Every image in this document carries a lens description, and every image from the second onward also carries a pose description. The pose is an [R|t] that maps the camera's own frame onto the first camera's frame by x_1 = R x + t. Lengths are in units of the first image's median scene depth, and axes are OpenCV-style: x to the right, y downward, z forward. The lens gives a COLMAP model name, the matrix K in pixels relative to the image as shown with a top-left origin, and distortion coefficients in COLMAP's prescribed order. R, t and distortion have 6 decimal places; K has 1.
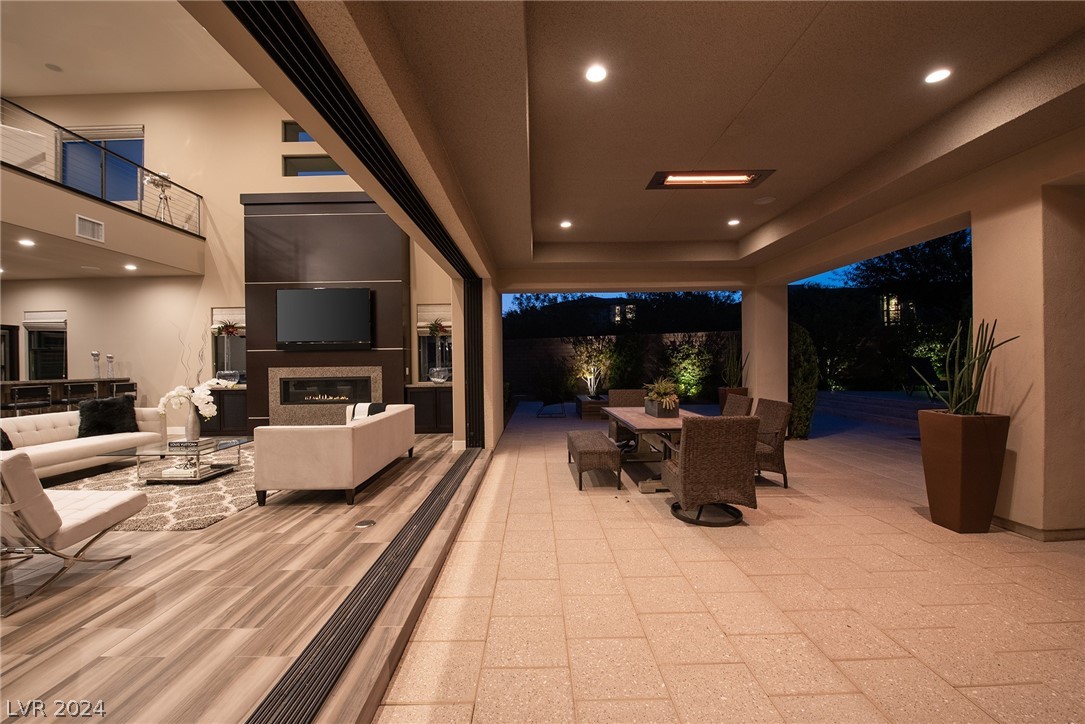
lens RADIAL K [[437.3, 0, 532.9], [0, 437.3, 365.7], [0, 0, 1]] dist [0.001458, -0.000749]
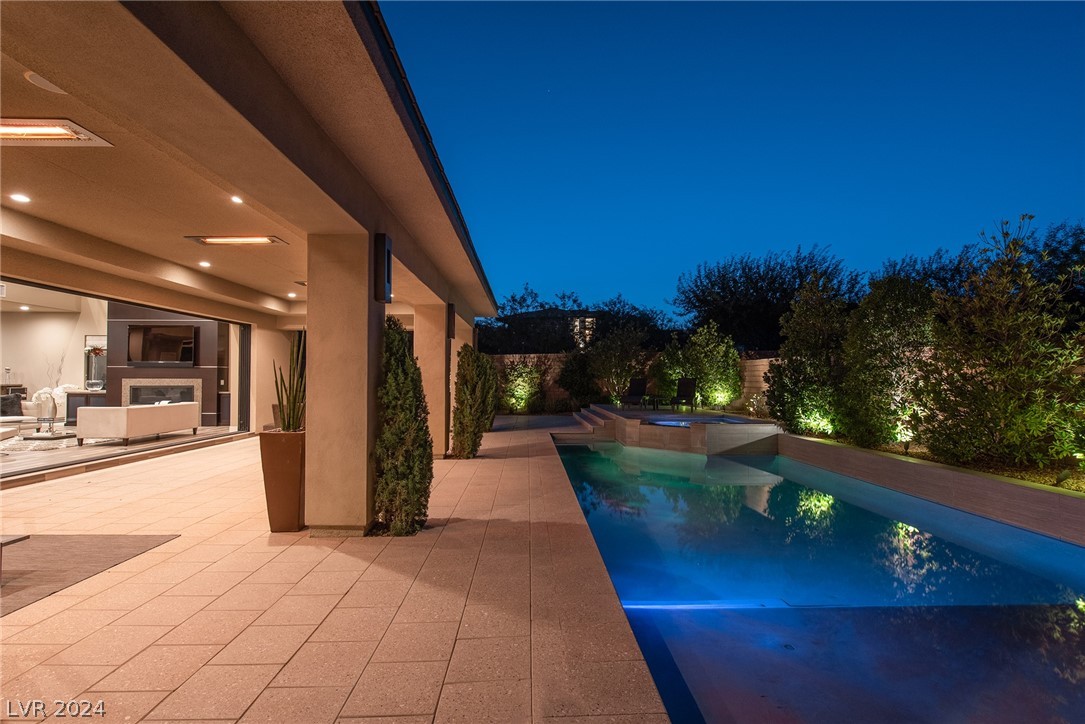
lens RADIAL K [[510.8, 0, 542.6], [0, 510.8, 370.2], [0, 0, 1]] dist [0.000709, 0.000447]
pose [[0.999423, 0.014612, 0.030670, 0.721314], [-0.013836, 0.999582, -0.025376, 0.000712], [-0.031028, 0.024937, 0.999207, -0.718489]]
